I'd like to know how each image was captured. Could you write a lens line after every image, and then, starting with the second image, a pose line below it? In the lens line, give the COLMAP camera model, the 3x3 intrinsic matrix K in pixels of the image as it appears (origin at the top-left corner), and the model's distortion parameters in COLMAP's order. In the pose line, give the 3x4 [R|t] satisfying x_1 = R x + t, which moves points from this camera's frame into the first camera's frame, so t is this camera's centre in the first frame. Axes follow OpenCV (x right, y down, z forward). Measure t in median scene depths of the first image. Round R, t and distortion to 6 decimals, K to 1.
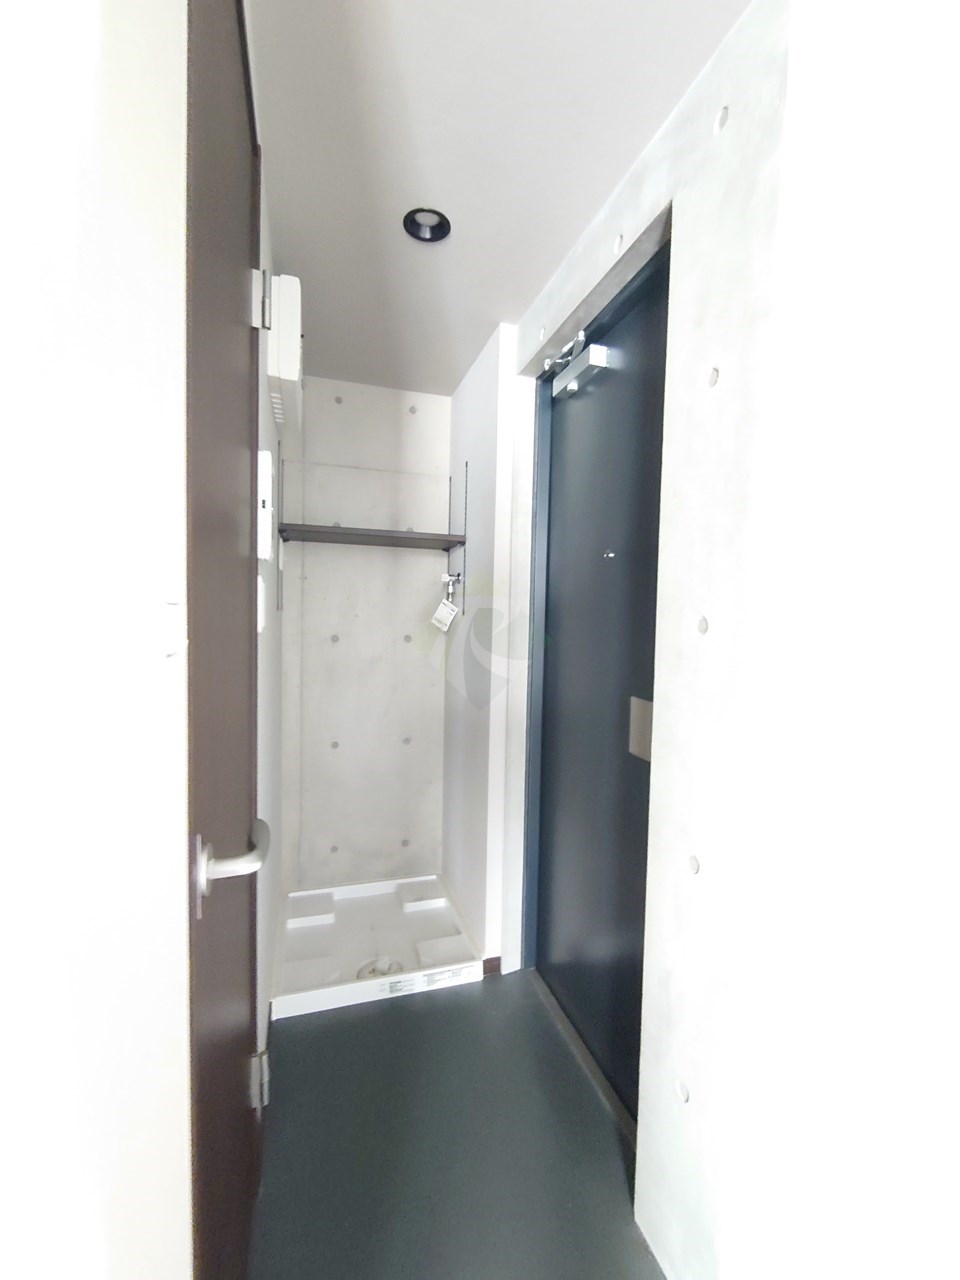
lens RADIAL K [[545.6, 0, 480.0], [0, 545.6, 640.0], [0, 0, 1]] dist [0.001403, -0.001035]
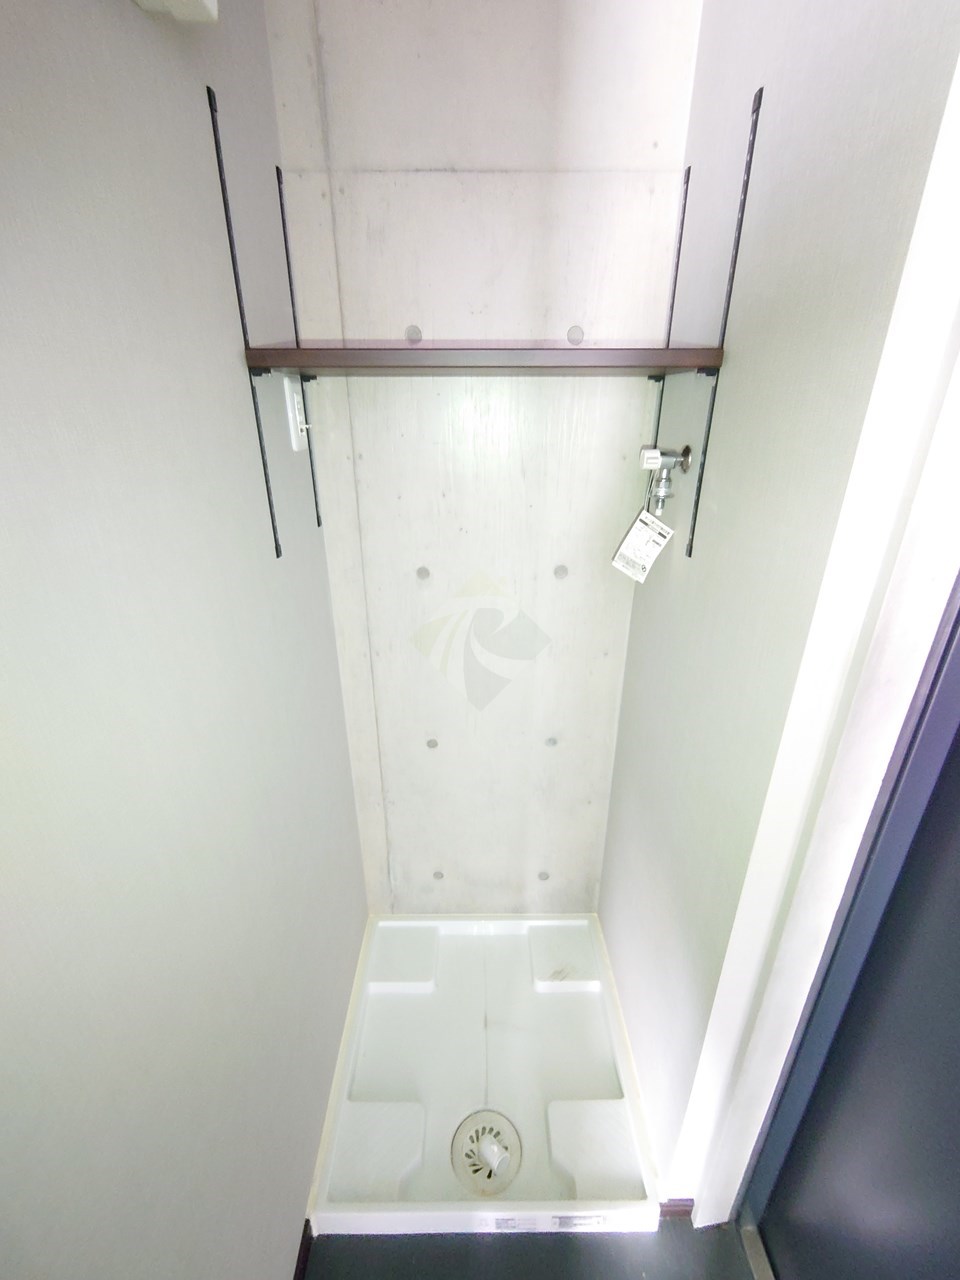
lens RADIAL K [[545.6, 0, 480.0], [0, 545.6, 640.0], [0, 0, 1]] dist [0.001403, -0.001035]
pose [[0.955530, 0.095309, -0.279066, -0.059299], [0.010128, 0.935166, 0.354065, -0.132561], [0.294719, -0.341146, 0.892614, 0.530825]]
